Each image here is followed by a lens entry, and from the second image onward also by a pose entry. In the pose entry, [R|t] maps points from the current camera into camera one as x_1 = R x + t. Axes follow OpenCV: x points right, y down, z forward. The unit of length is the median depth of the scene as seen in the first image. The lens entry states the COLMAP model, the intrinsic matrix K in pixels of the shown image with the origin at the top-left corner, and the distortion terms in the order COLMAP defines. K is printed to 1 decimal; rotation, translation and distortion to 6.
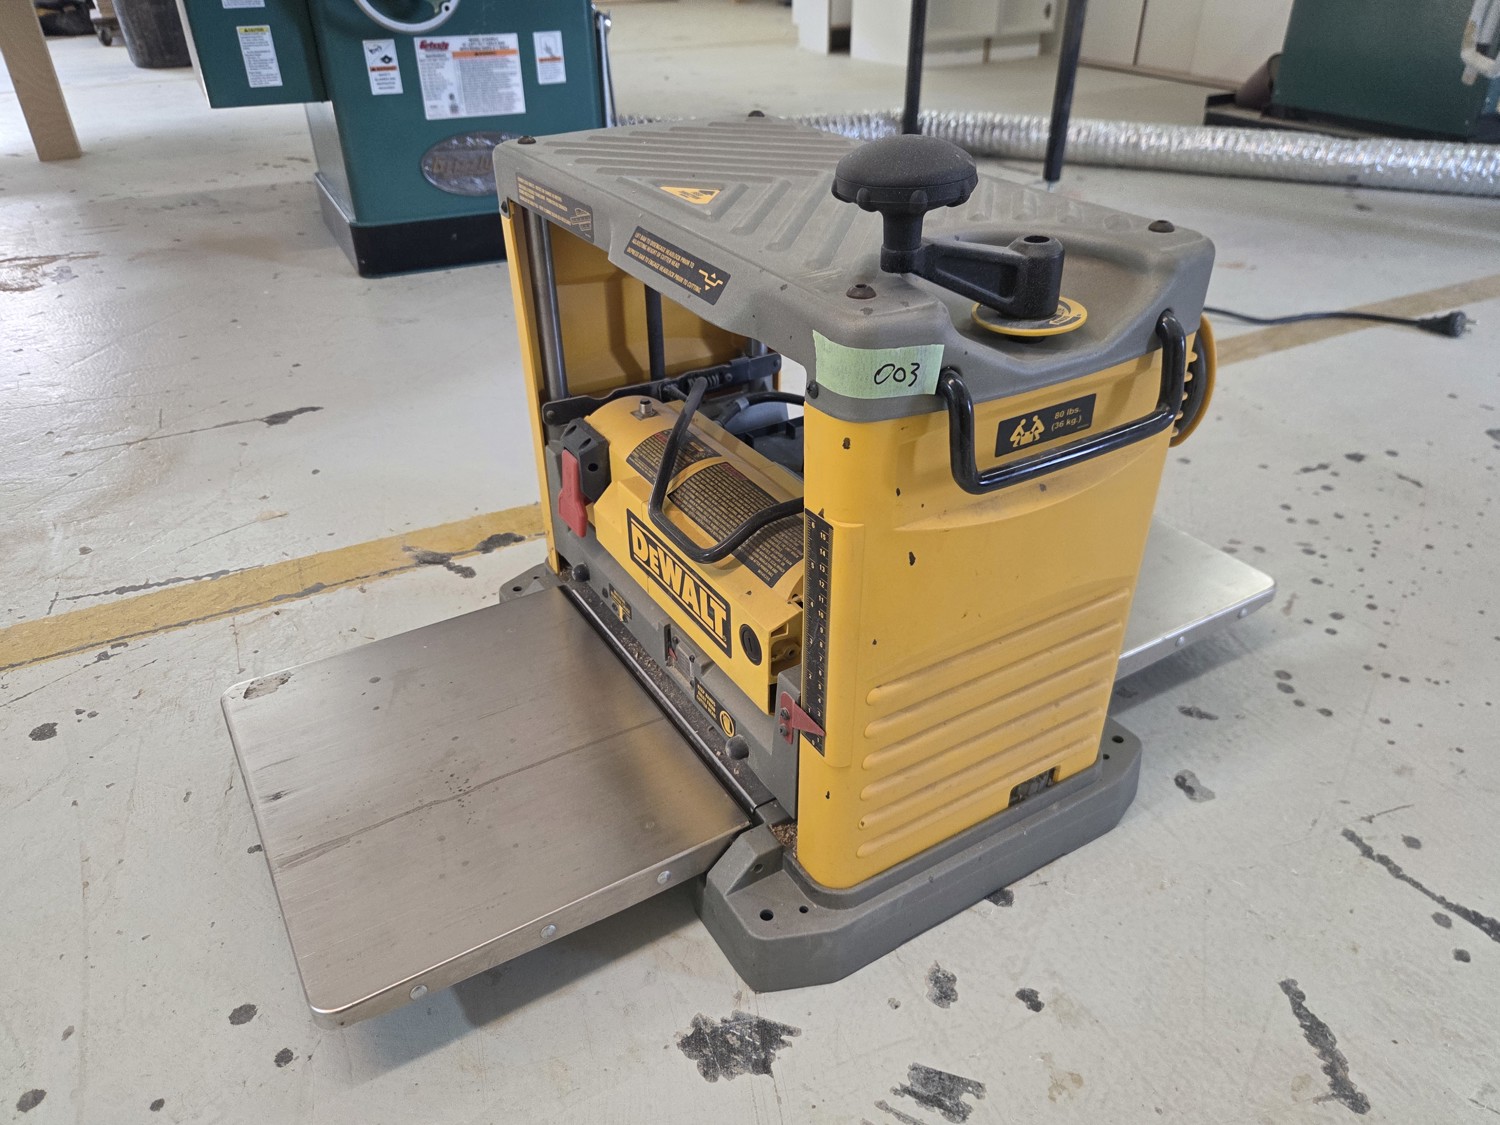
lens RADIAL K [[1052.0, 0, 752.7], [0, 1052.0, 560.4], [0, 0, 1]] dist [0.069638, -0.059648]
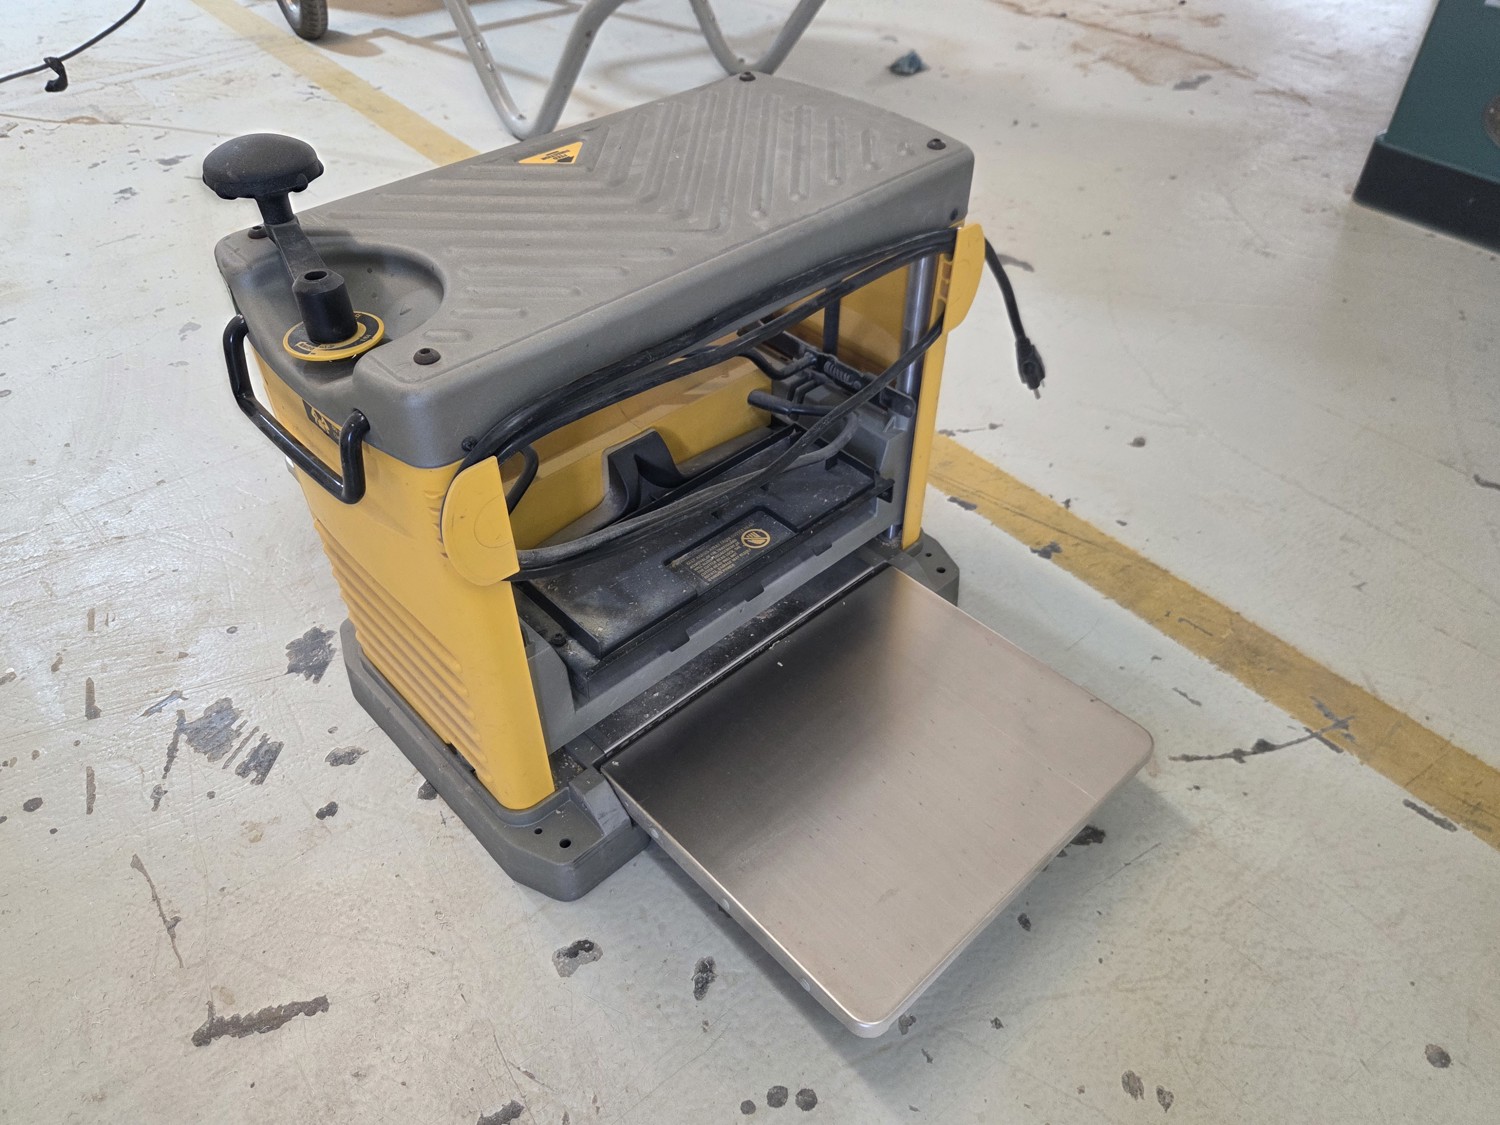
lens RADIAL K [[1052.0, 0, 752.7], [0, 1052.0, 560.4], [0, 0, 1]] dist [0.069638, -0.059648]
pose [[0.204952, 0.662192, -0.720761, 1.101052], [-0.517352, 0.698407, 0.494544, -0.709559], [0.830868, 0.271530, 0.485726, 0.721565]]
